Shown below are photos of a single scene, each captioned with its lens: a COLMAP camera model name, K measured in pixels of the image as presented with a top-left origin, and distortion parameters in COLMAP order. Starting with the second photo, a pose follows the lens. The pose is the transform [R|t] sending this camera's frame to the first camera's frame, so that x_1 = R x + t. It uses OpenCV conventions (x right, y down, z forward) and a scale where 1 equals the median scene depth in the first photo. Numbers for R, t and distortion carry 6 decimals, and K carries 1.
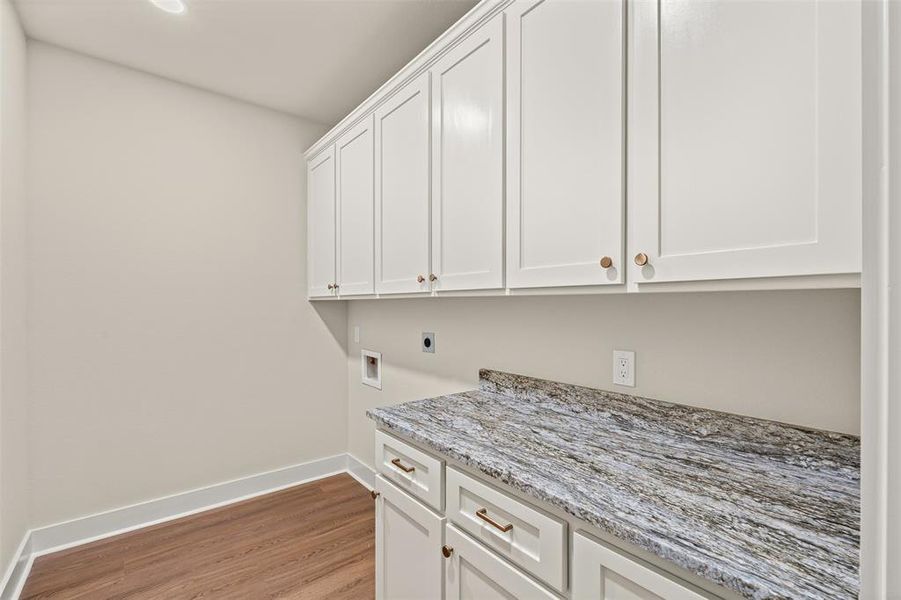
lens RADIAL K [[397.0, 0, 449.9], [0, 397.0, 307.7], [0, 0, 1]] dist [0.001051, 0.000081]
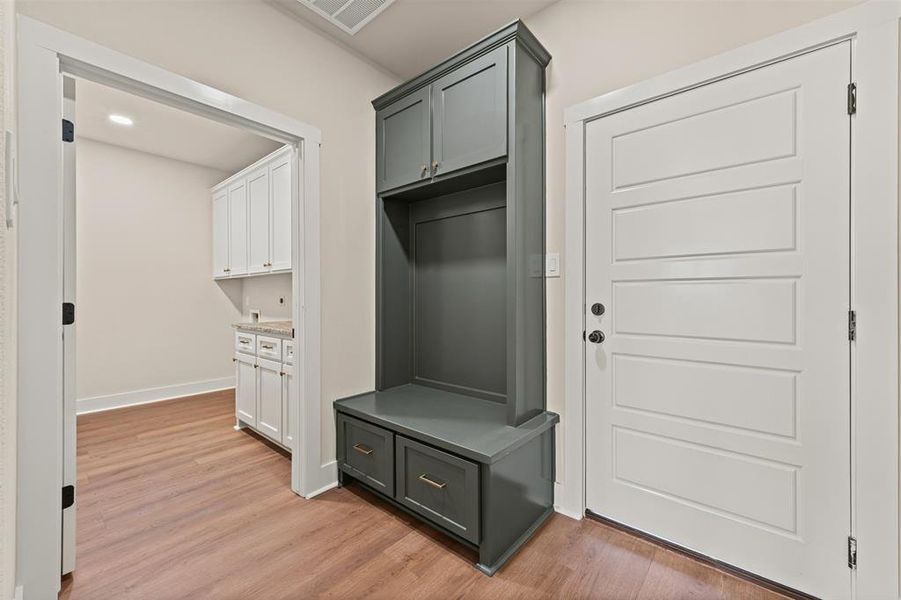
lens RADIAL K [[355.2, 0, 450.5], [0, 355.2, 300.0], [0, 0, 1]] dist [0.000235, 0.000042]
pose [[0.981604, -0.004549, 0.190876, 0.340825], [0.004350, 0.999989, 0.001462, 0.072610], [-0.190881, -0.000605, 0.981613, -0.659248]]
